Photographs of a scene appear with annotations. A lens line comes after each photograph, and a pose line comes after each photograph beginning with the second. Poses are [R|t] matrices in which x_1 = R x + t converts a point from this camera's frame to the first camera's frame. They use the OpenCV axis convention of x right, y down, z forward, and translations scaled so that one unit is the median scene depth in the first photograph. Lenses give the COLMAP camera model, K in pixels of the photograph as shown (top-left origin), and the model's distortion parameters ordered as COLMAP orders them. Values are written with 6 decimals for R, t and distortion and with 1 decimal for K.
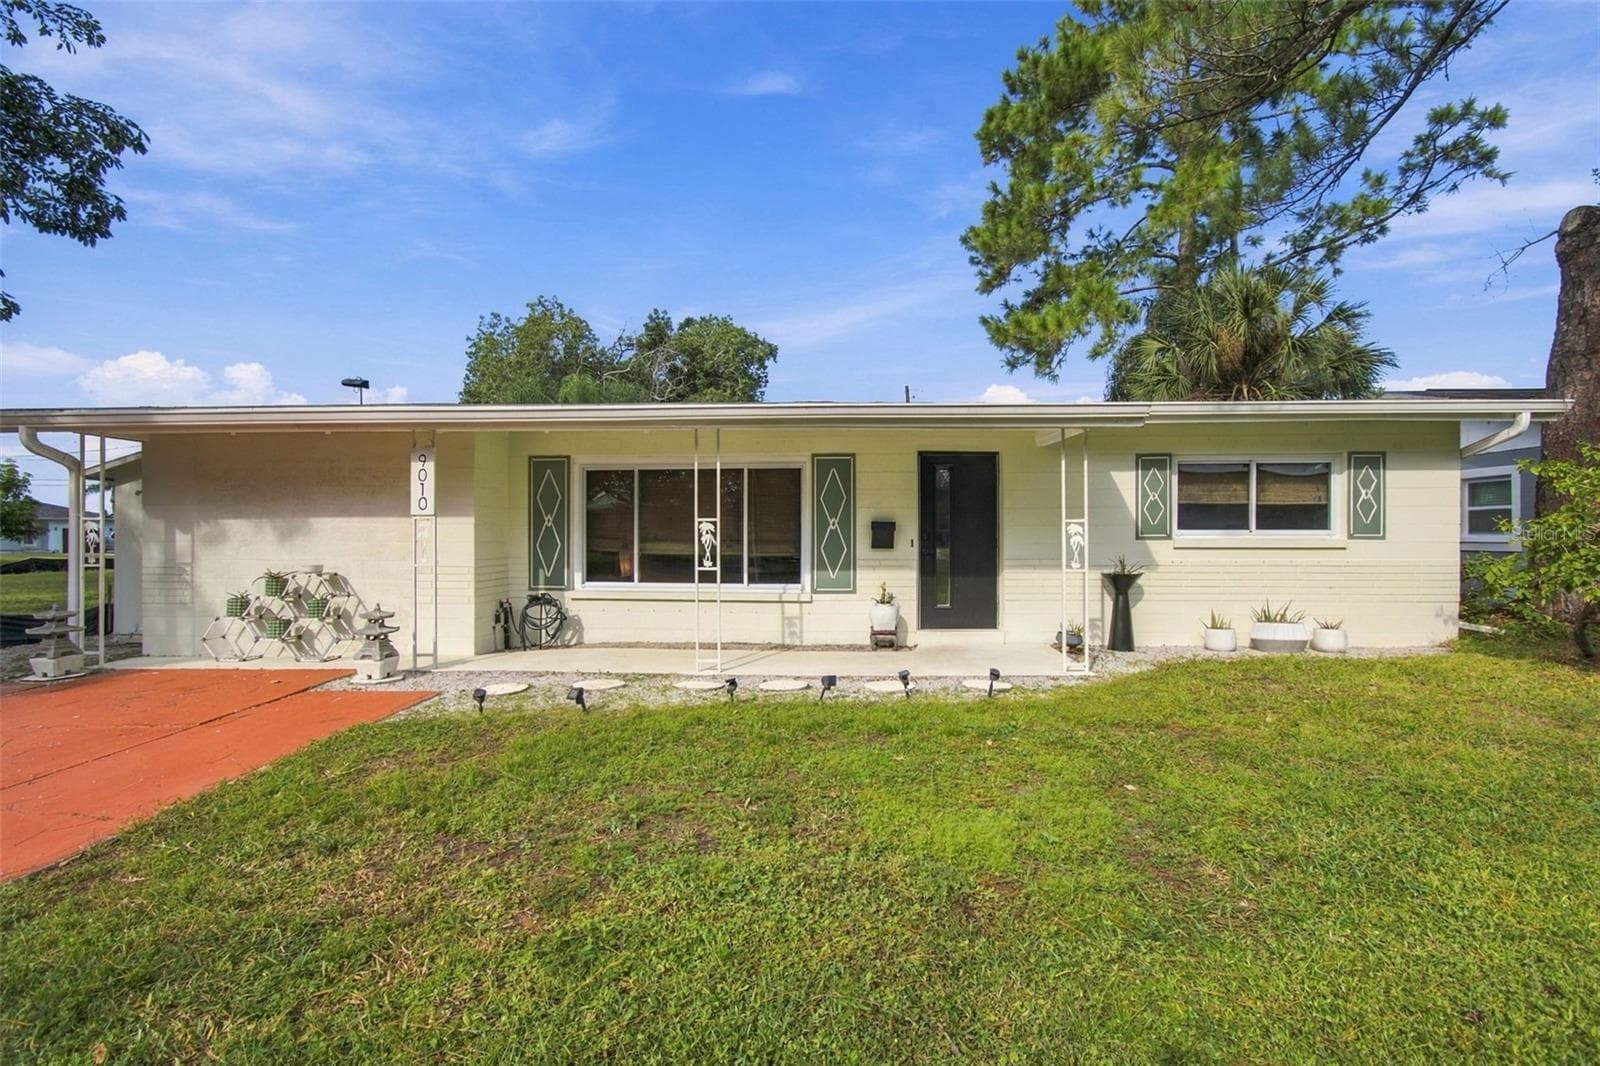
lens RADIAL K [[701.8, 0, 811.9], [0, 701.8, 532.4], [0, 0, 1]] dist [0.000137, 0.000730]
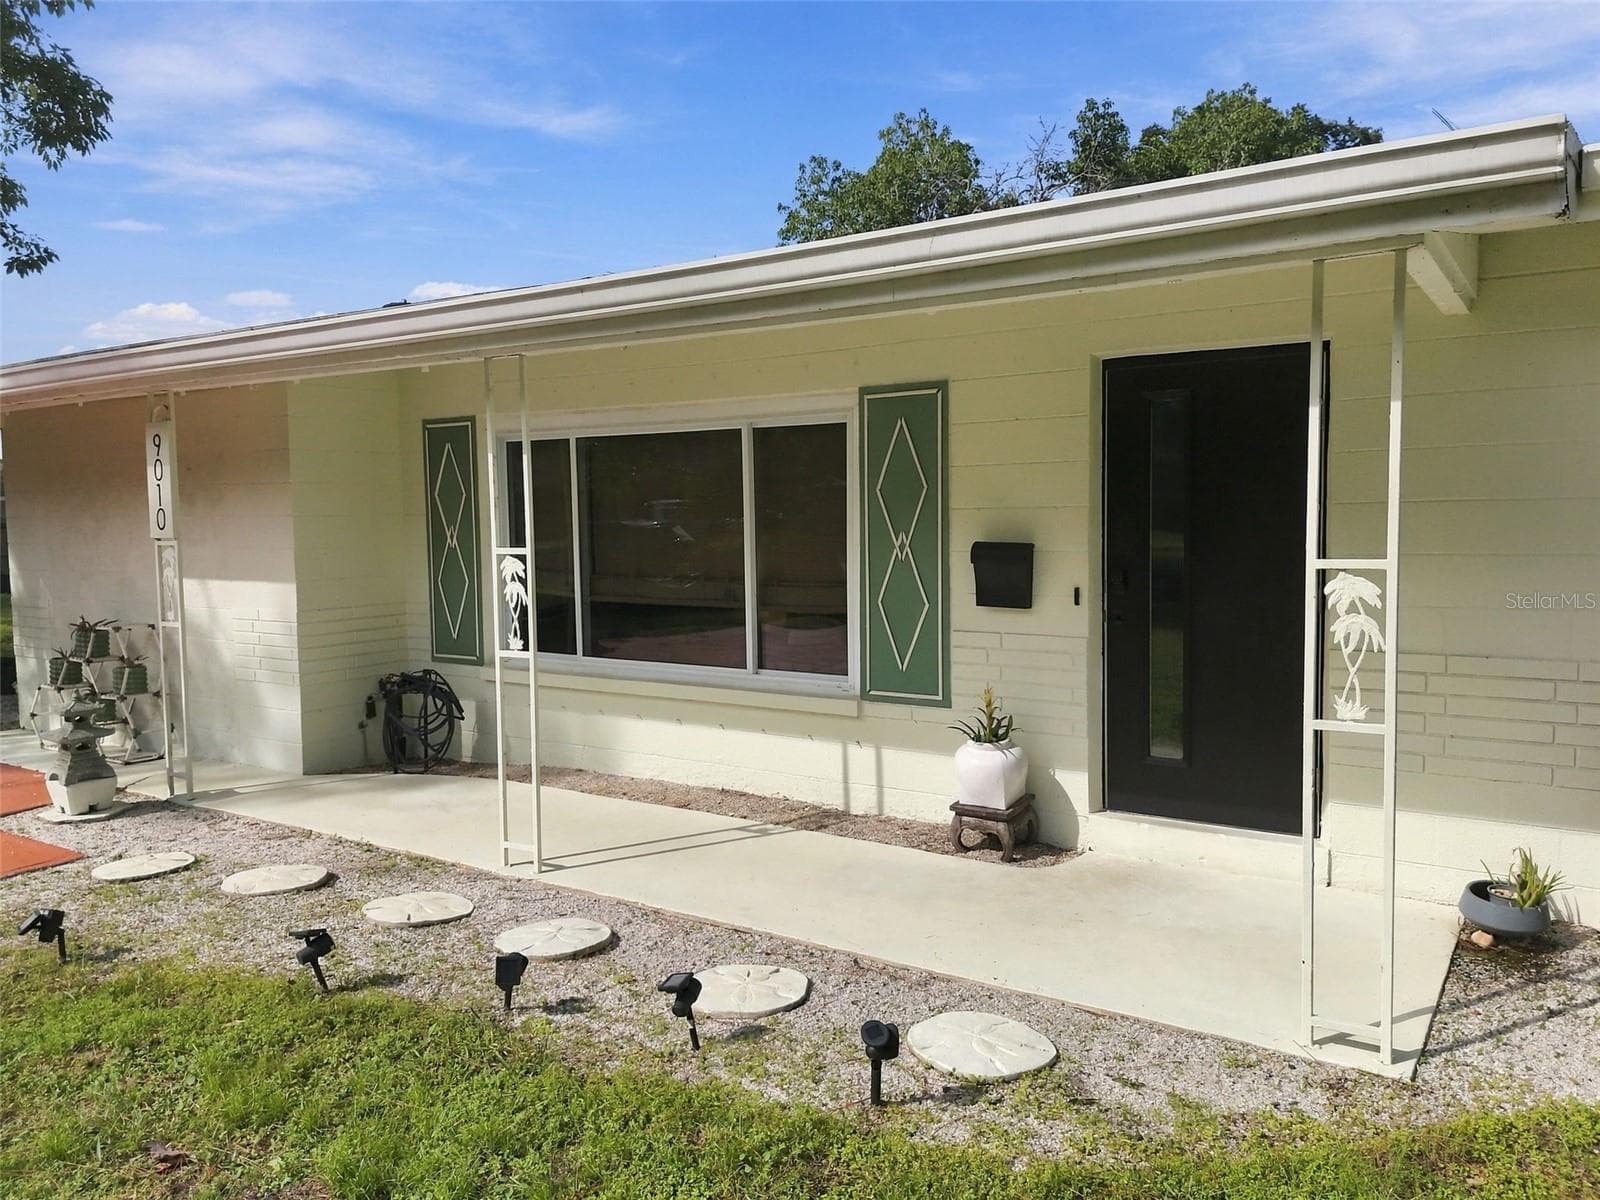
lens RADIAL K [[1179.0, 0, 816.1], [0, 1179.0, 601.1], [0, 0, 1]] dist [0.151904, -0.227969]
pose [[0.858122, 0.026732, -0.512750, 0.360594], [0.014176, 0.997030, 0.075703, -0.034703], [0.513251, -0.072231, 0.855194, 0.347424]]
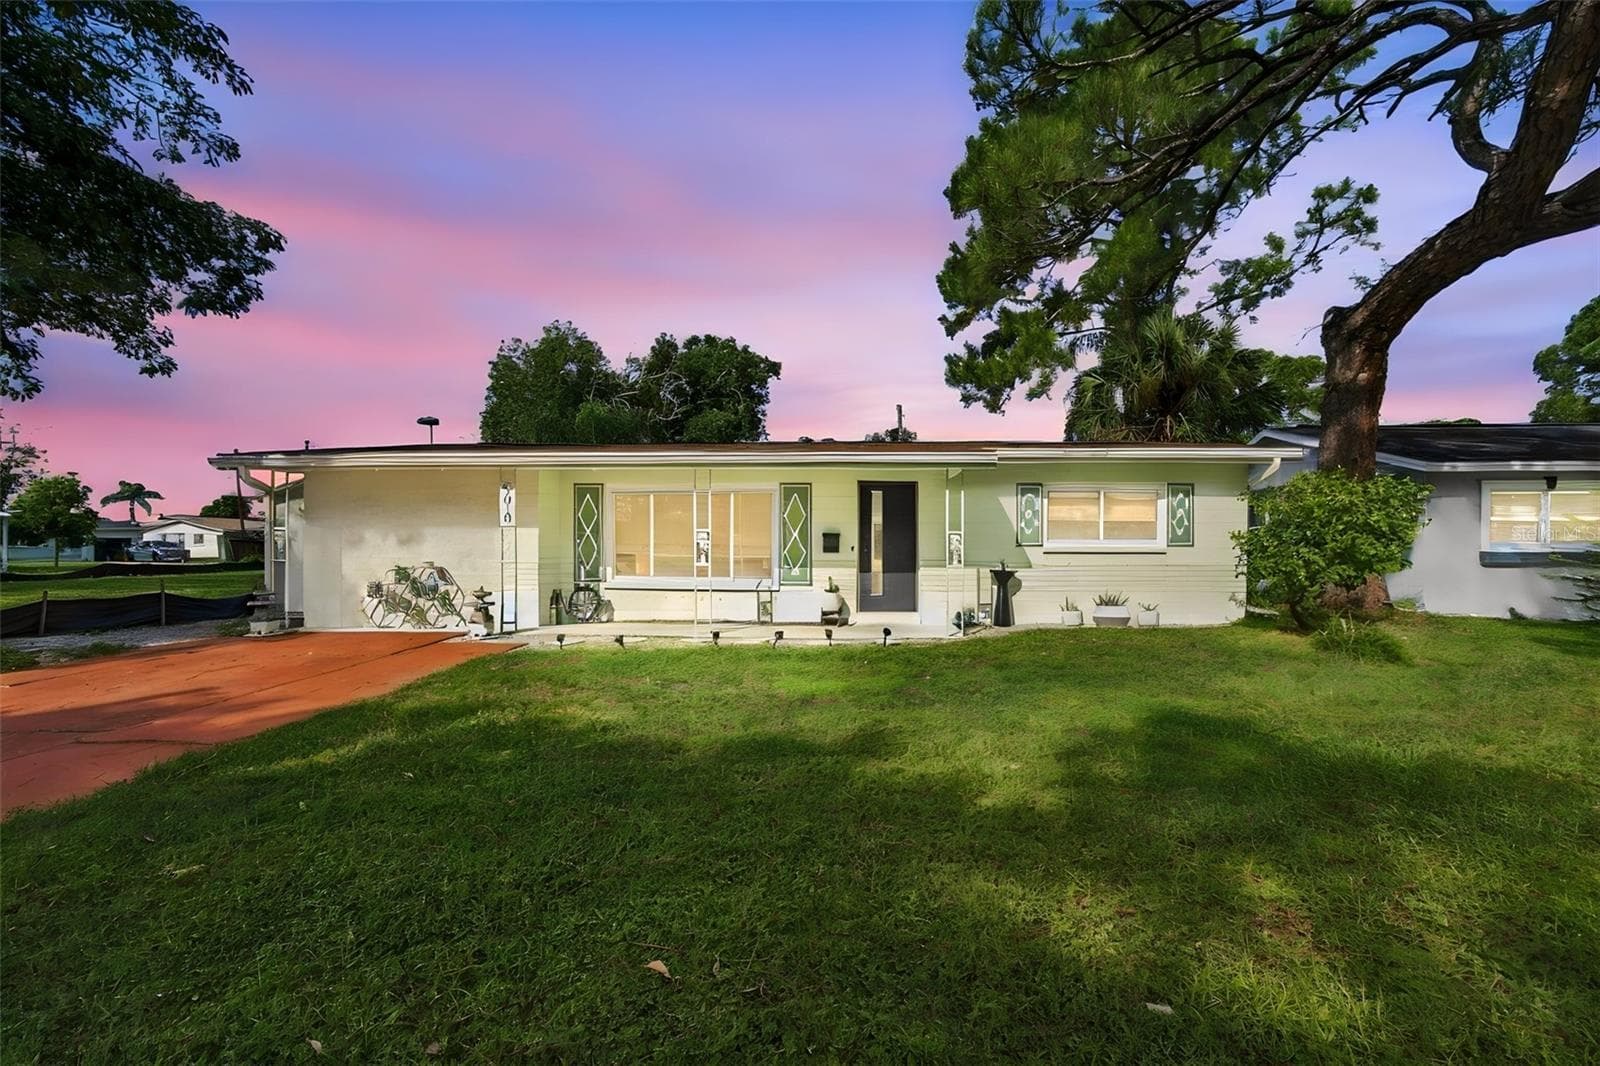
lens RADIAL K [[725.0, 0, 807.4], [0, 725.0, 545.4], [0, 0, 1]] dist [0.000659, 0.000432]
pose [[0.999809, 0.004128, -0.019089, 0.081021], [-0.004103, 0.999991, 0.001354, 0.008051], [0.019095, -0.001275, 0.999817, -0.419831]]
